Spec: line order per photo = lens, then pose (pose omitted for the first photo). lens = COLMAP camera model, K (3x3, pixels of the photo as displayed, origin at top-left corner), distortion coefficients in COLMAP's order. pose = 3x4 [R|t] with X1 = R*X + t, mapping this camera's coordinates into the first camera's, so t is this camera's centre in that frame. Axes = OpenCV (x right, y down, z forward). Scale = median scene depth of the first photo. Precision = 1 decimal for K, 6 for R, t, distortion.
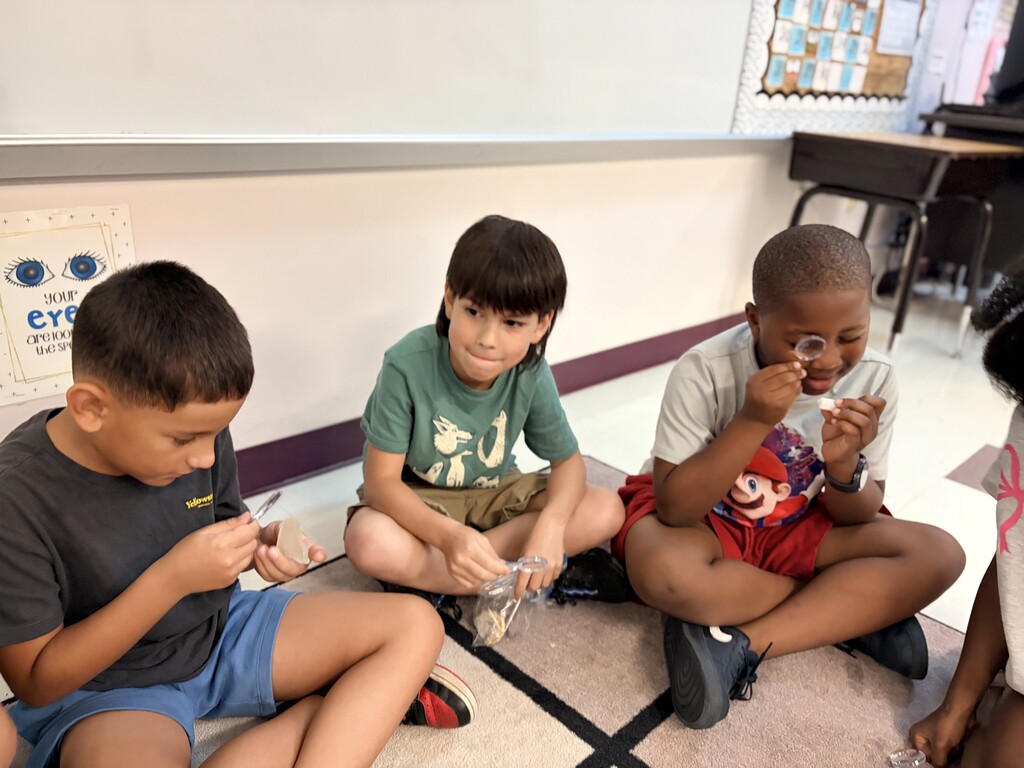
lens RADIAL K [[809.9, 0, 512.0], [0, 809.9, 384.0], [0, 0, 1]] dist [-0.044111, 0.131854]
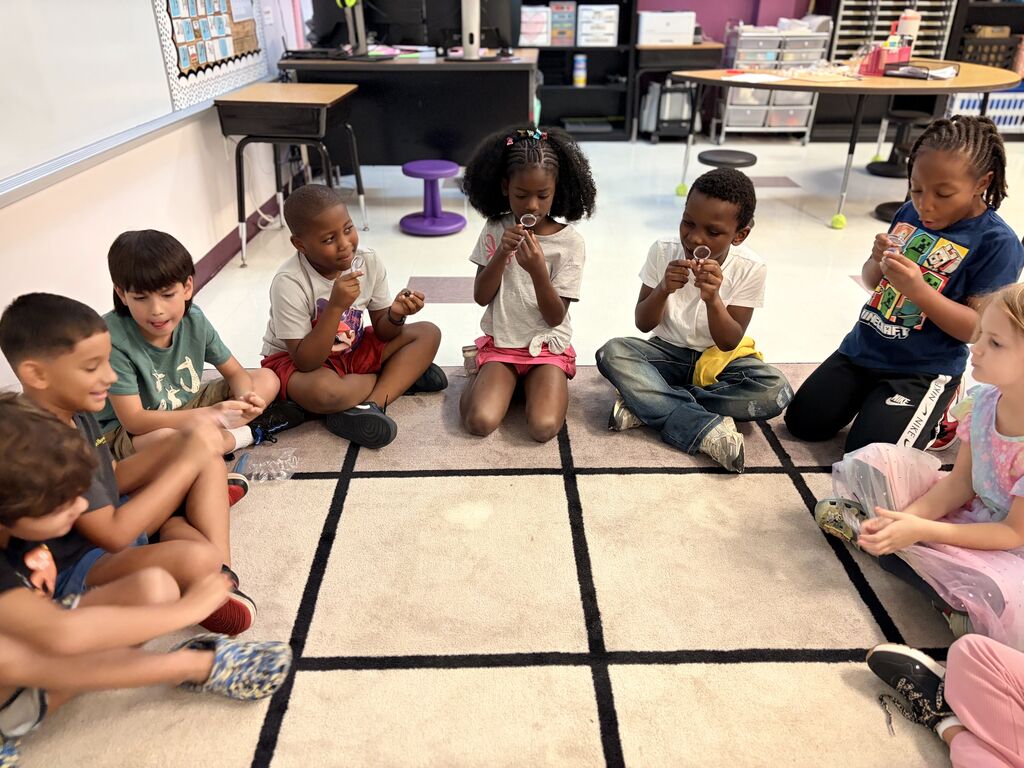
lens RADIAL K [[809.9, 0, 512.0], [0, 809.9, 384.0], [0, 0, 1]] dist [-0.044111, 0.131854]
pose [[0.703486, -0.388308, 0.595251, -0.299135], [0.312502, 0.921241, 0.231642, -0.039443], [-0.638318, 0.023060, 0.769427, -0.352476]]
